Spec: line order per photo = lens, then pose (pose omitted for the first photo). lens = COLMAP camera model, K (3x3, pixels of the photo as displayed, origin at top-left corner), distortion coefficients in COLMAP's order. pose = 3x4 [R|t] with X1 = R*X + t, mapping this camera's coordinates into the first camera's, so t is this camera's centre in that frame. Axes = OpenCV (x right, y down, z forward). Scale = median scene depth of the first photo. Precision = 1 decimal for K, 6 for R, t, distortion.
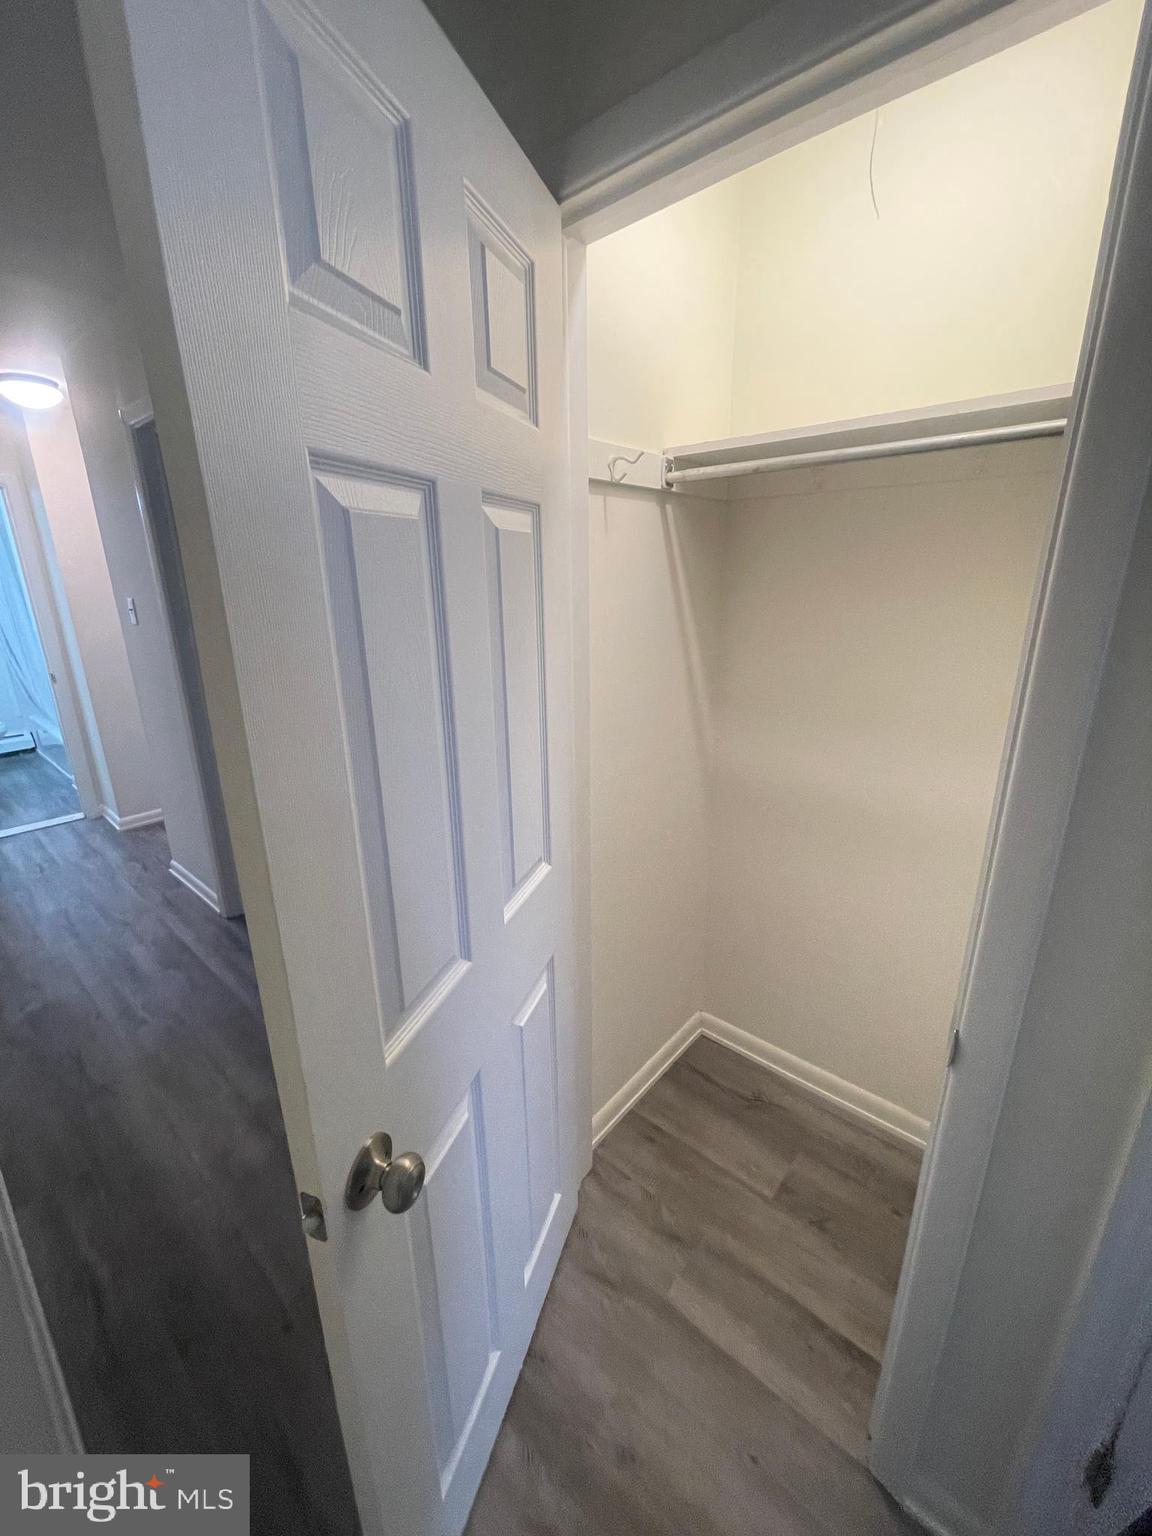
lens RADIAL K [[621.4, 0, 576.0], [0, 621.4, 768.0], [0, 0, 1]] dist [0.001211, 0.000055]
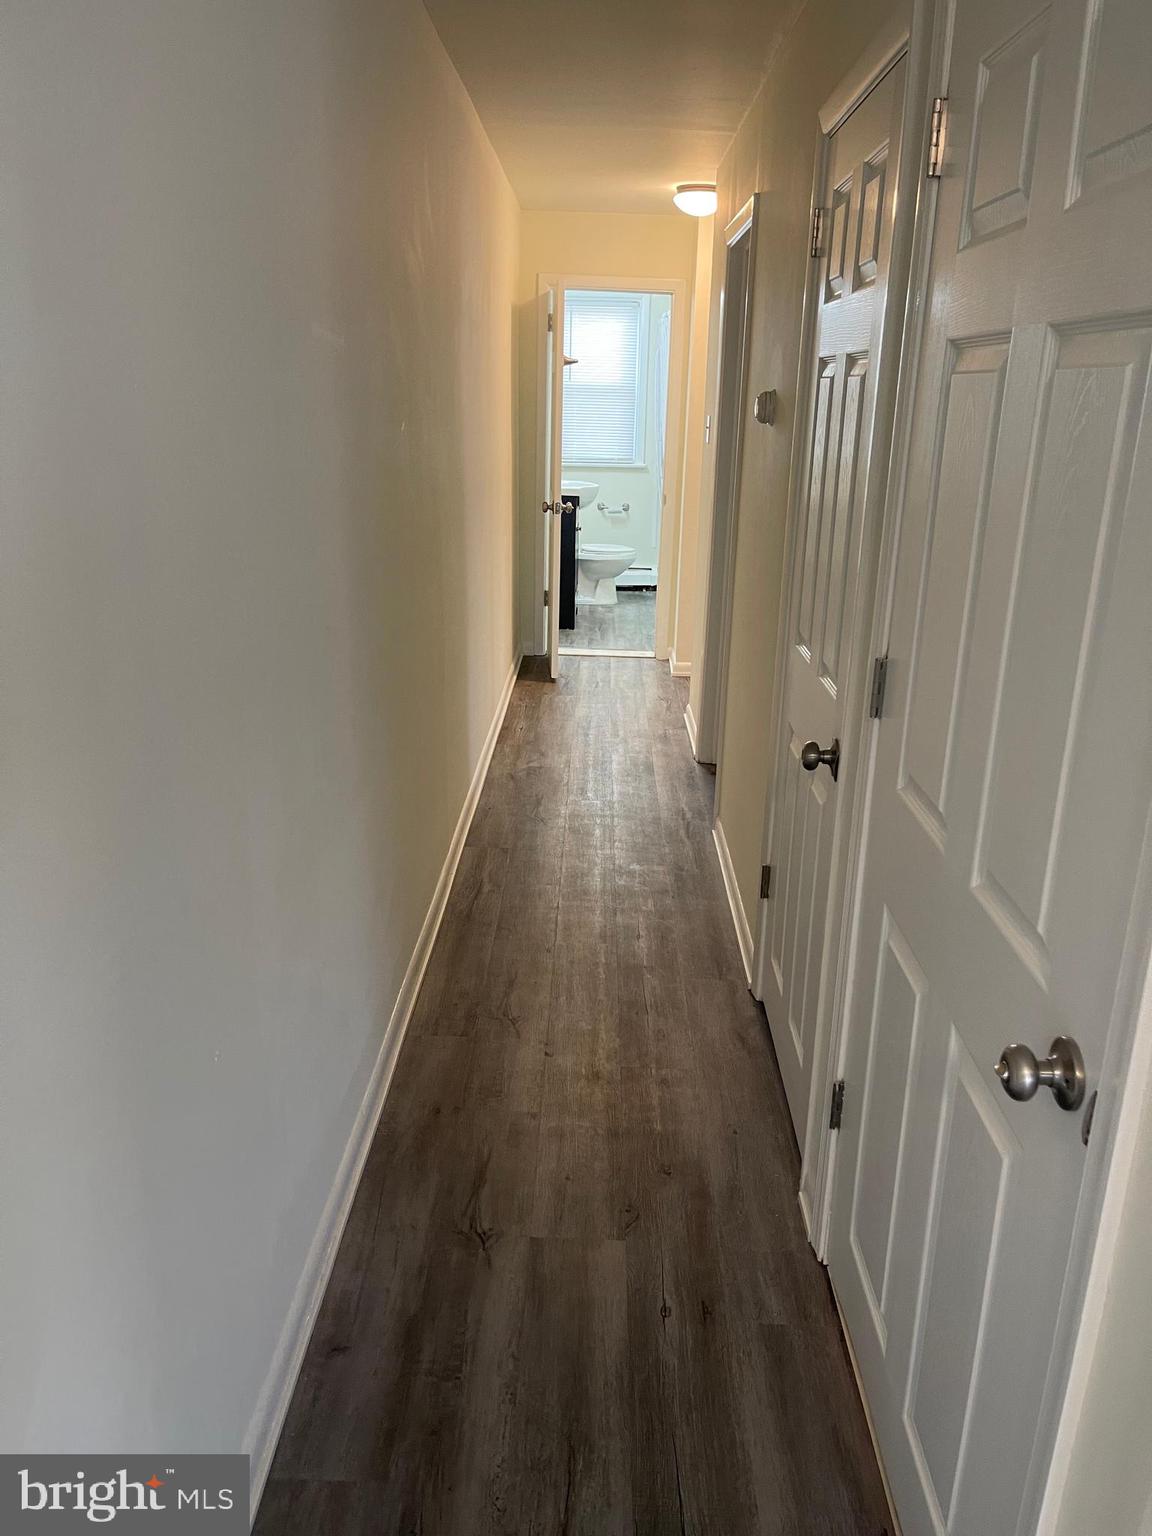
lens RADIAL K [[1203.3, 0, 576.0], [0, 1203.3, 768.0], [0, 0, 1]] dist [0.002320, -0.000859]
pose [[0.638861, 0.262126, -0.723289, 0.511521], [-0.261536, 0.958169, 0.116241, 0.067395], [0.723503, 0.114904, 0.680691, -0.301018]]
